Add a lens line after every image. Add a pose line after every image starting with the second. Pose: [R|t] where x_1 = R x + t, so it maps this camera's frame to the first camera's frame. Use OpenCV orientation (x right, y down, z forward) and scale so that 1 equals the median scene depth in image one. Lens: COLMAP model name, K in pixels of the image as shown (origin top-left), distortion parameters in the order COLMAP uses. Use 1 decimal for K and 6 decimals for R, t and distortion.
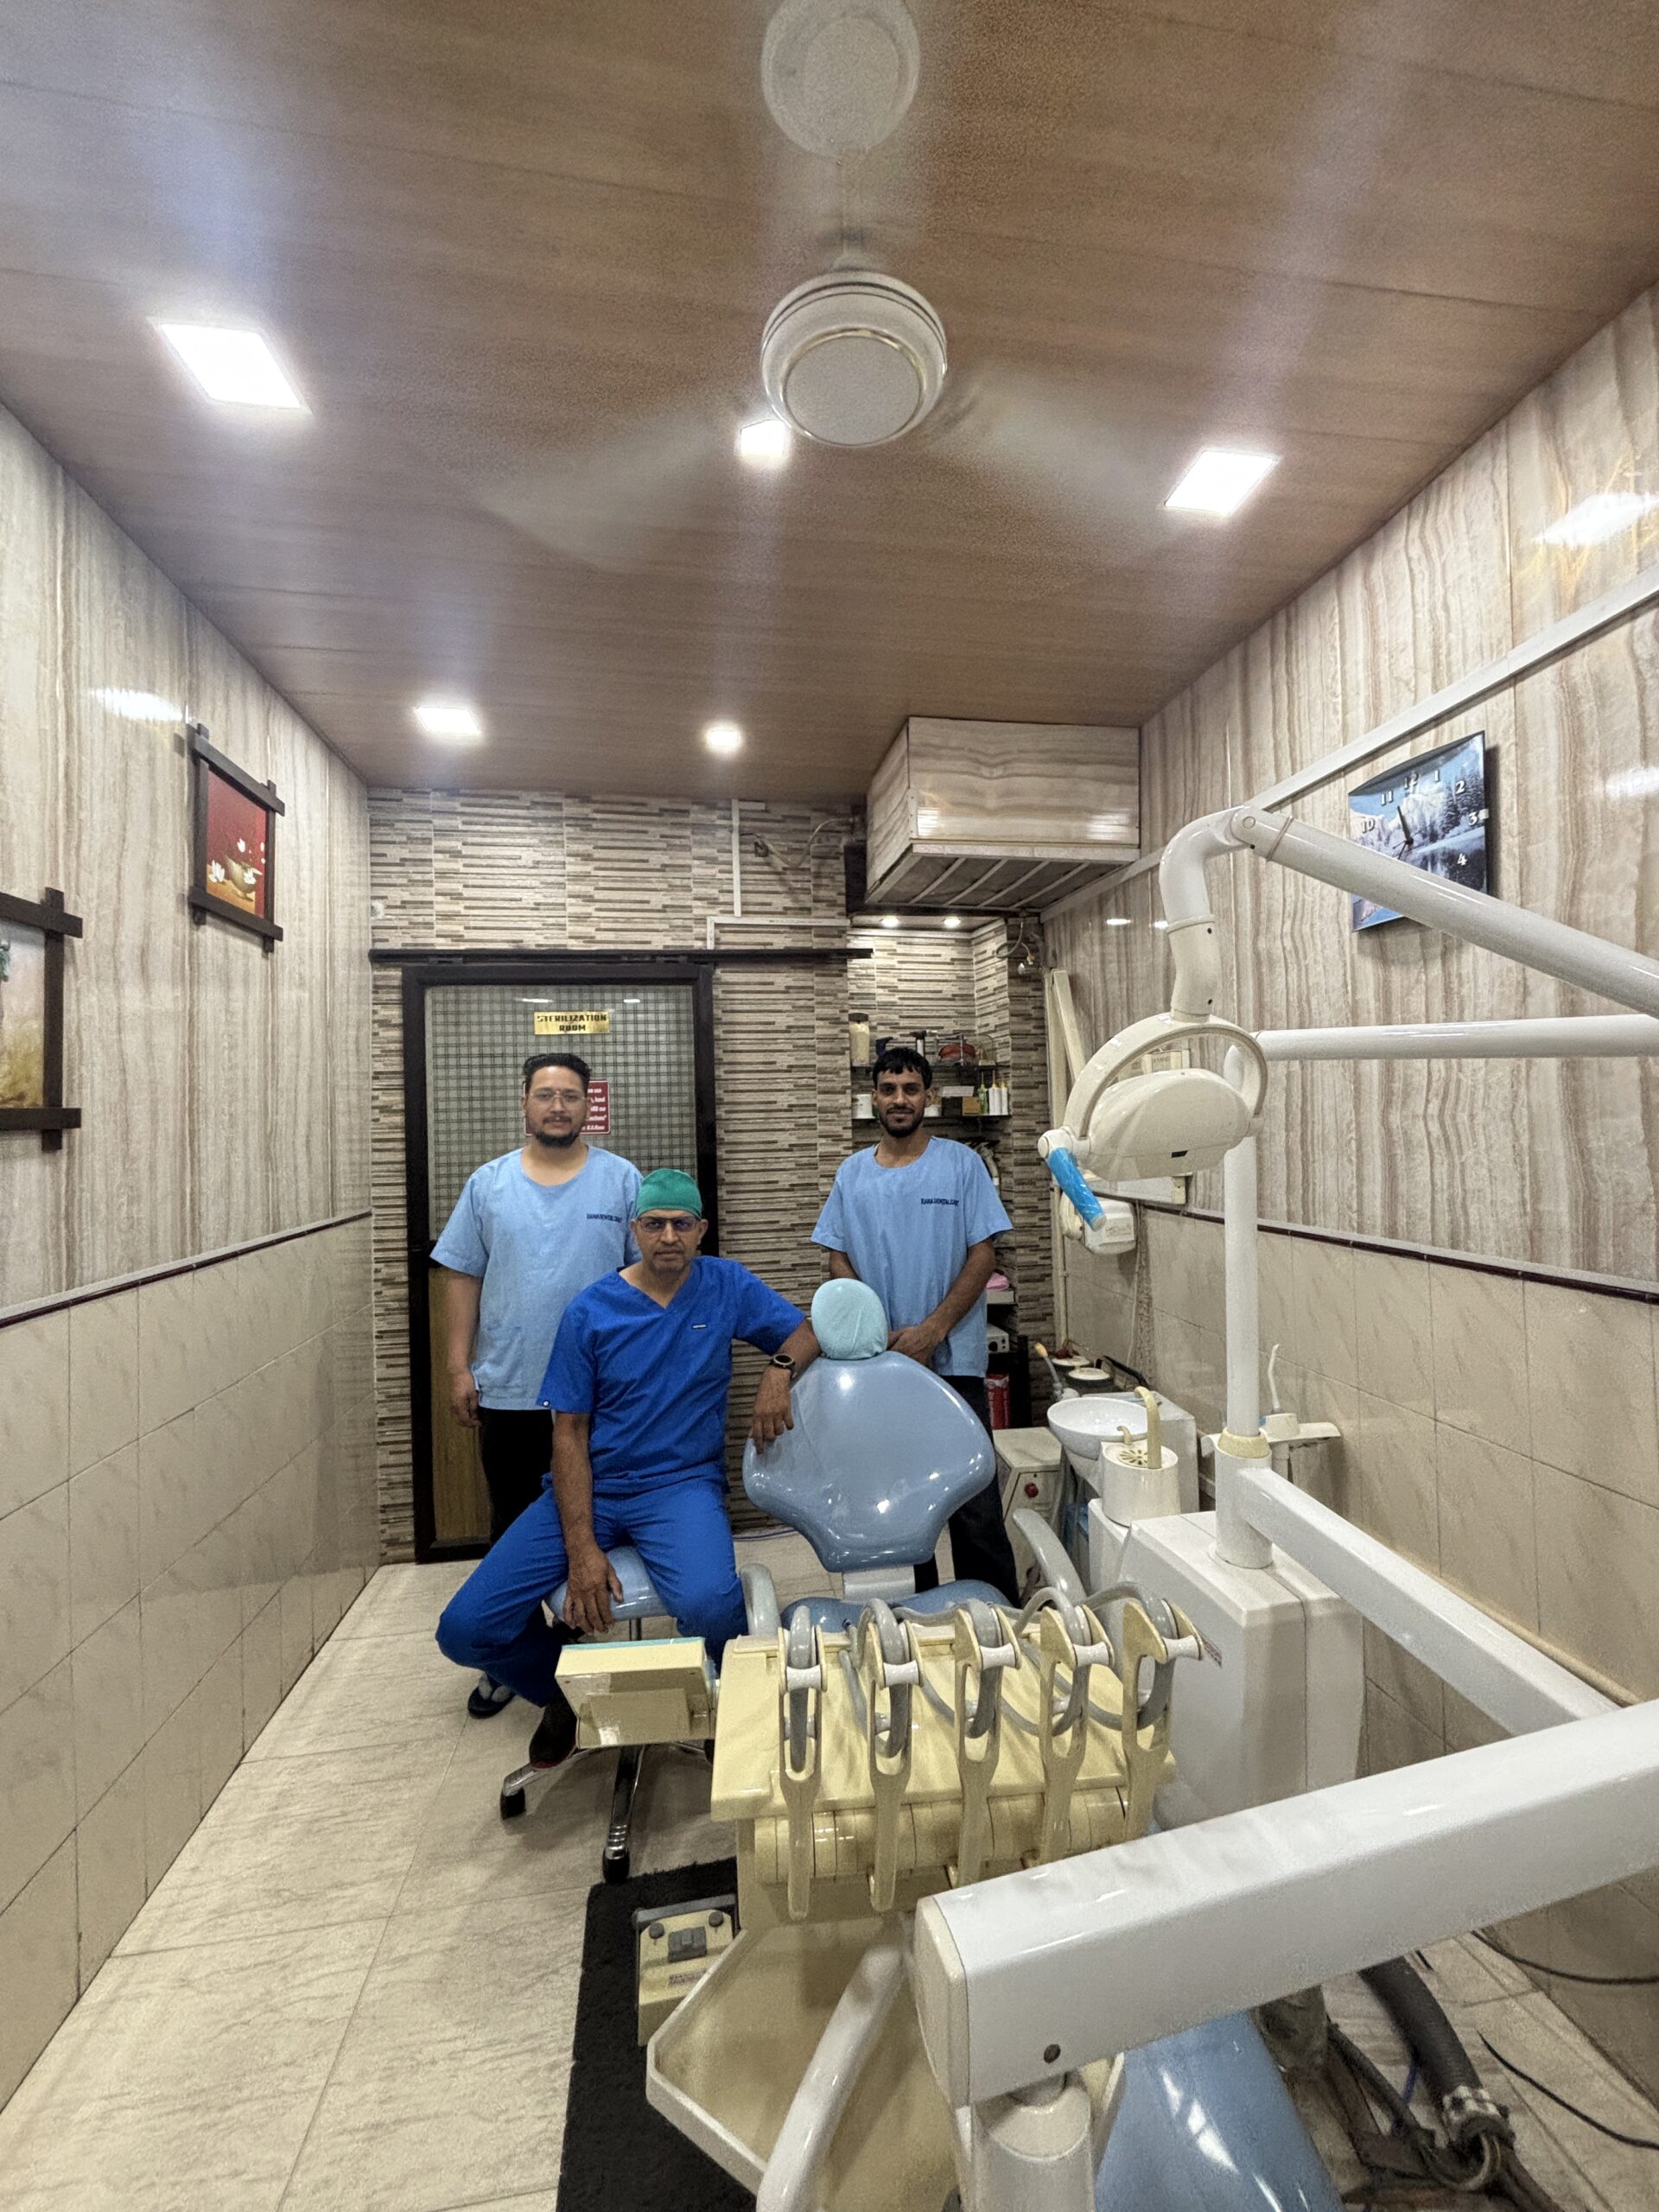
lens RADIAL K [[901.9, 0, 834.1], [0, 901.9, 1100.9], [0, 0, 1]] dist [-0.001594, 0.000985]
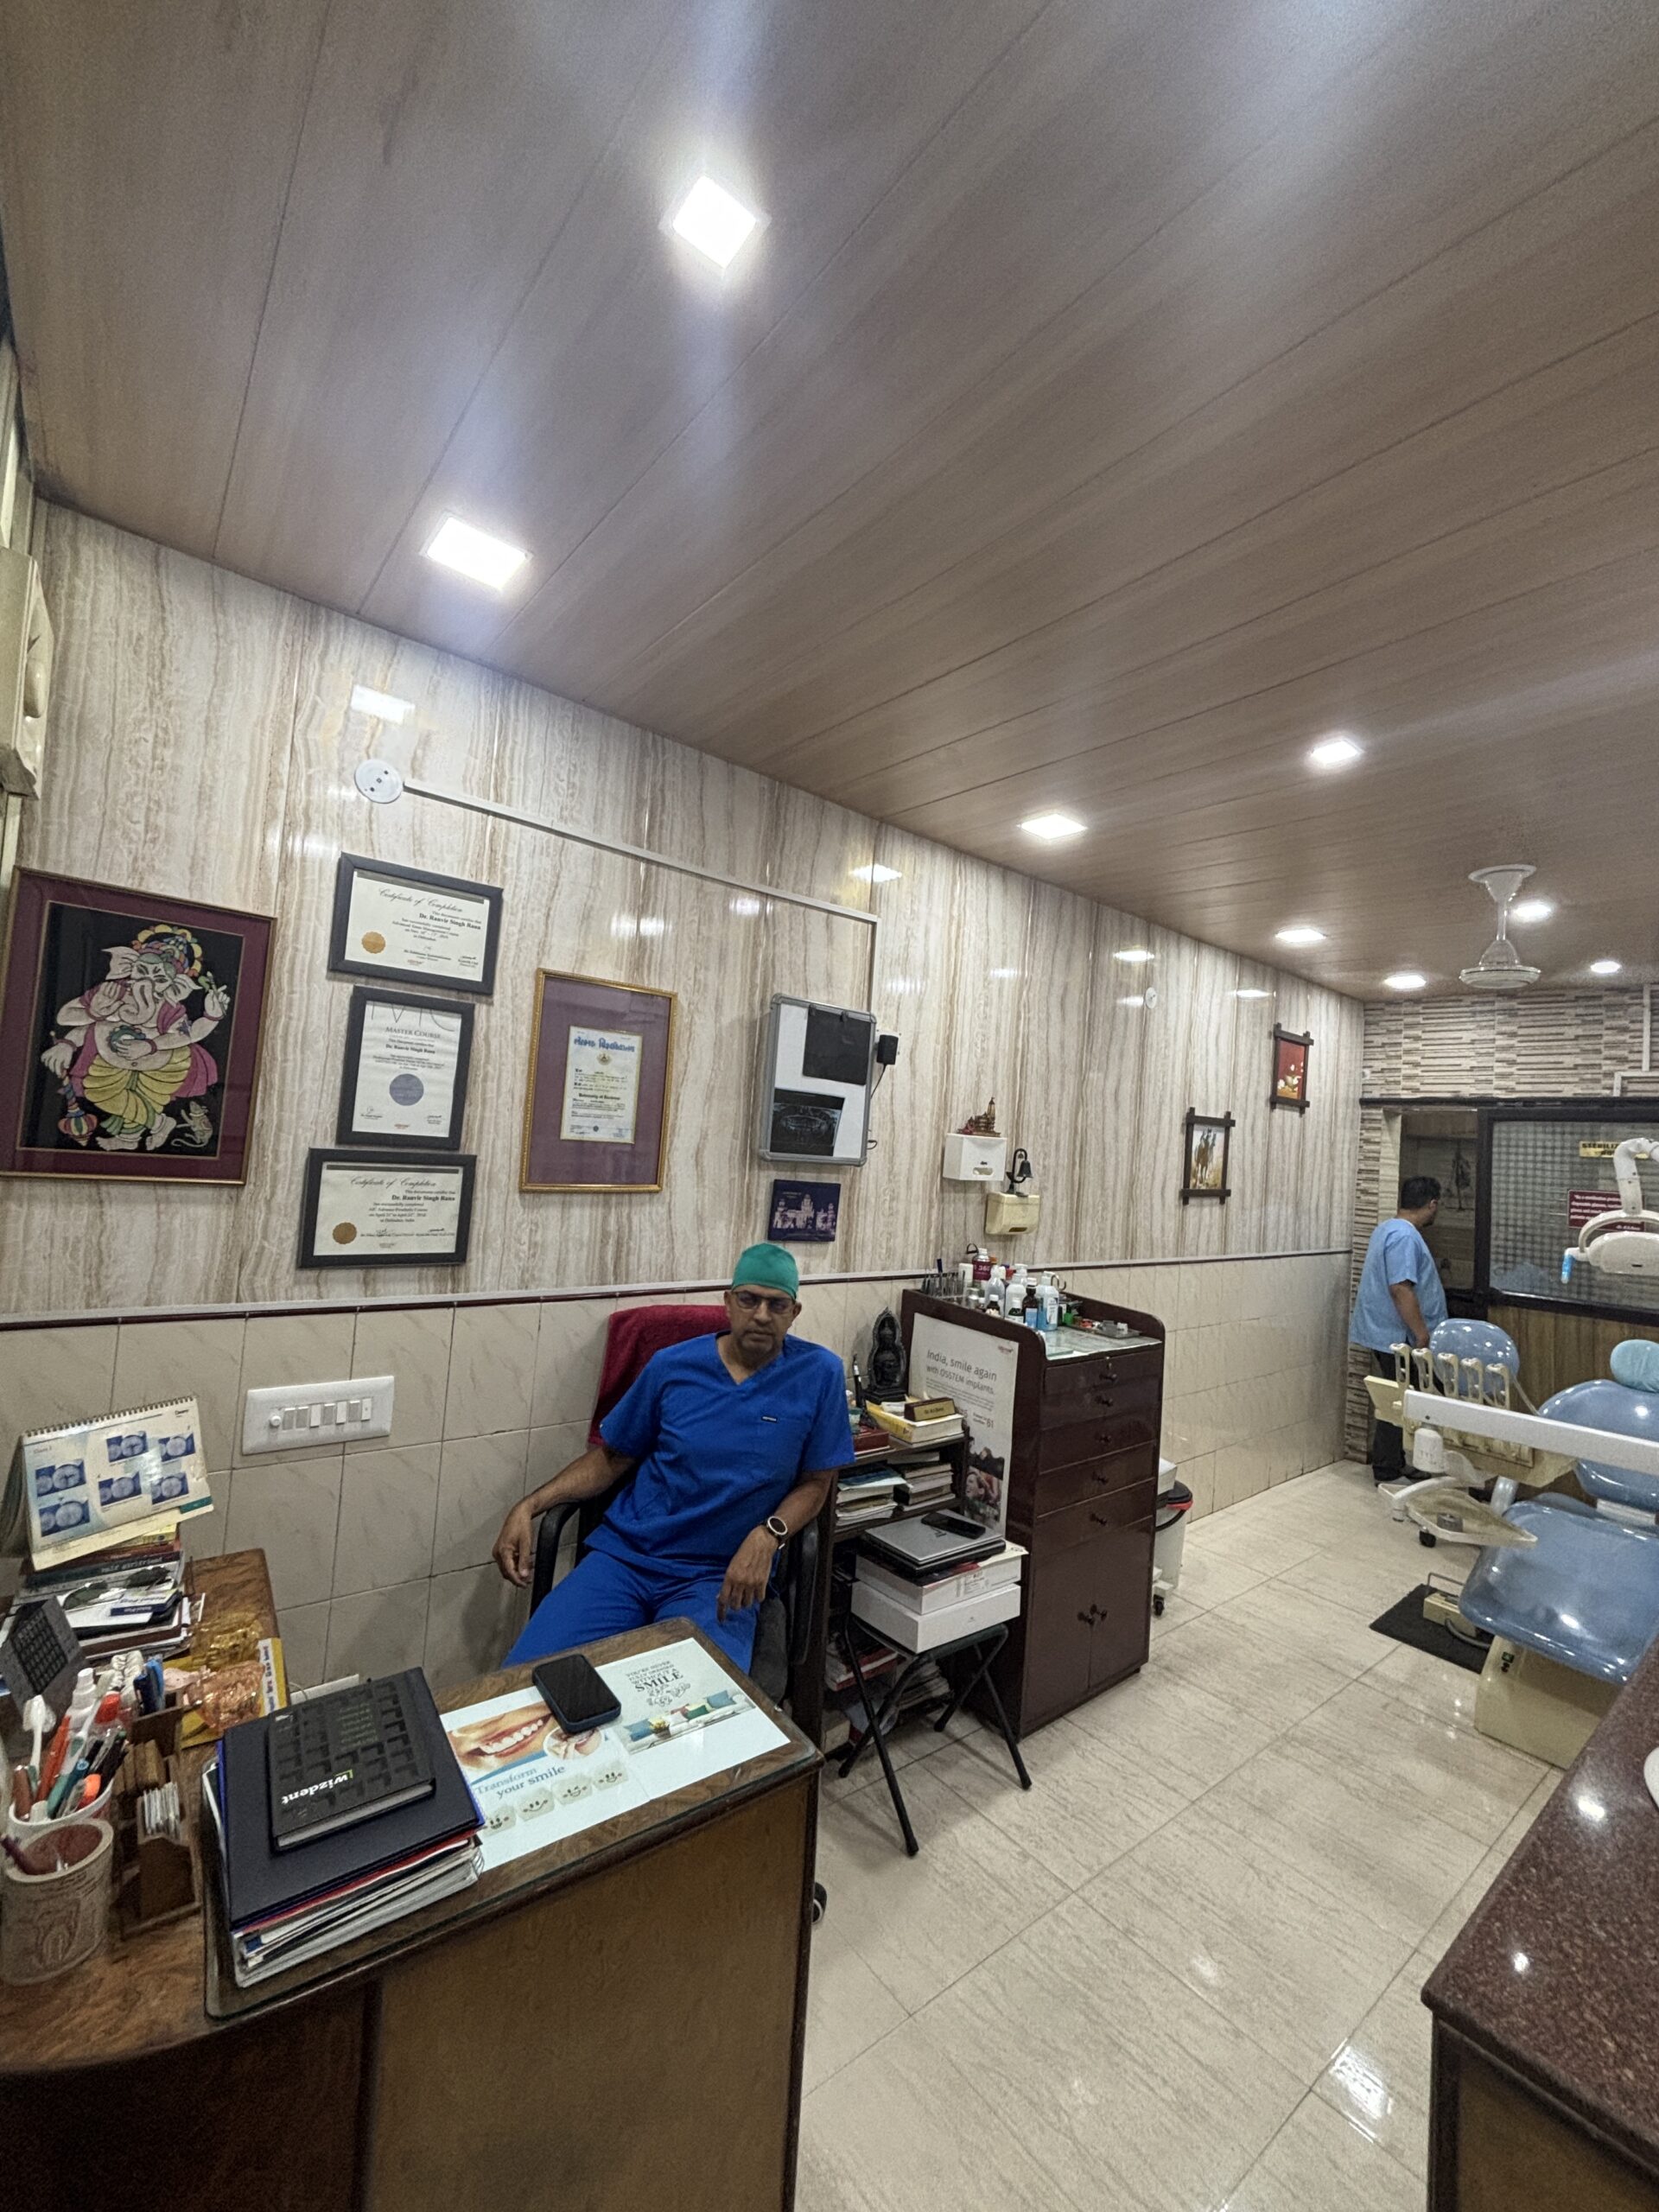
lens RADIAL K [[901.9, 0, 834.1], [0, 901.9, 1100.9], [0, 0, 1]] dist [-0.001594, 0.000985]
pose [[0.495970, 0.020722, -0.868092, 0.731498], [-0.059837, 0.998154, -0.010361, -0.123447], [0.866276, 0.057082, 0.496295, -1.105500]]
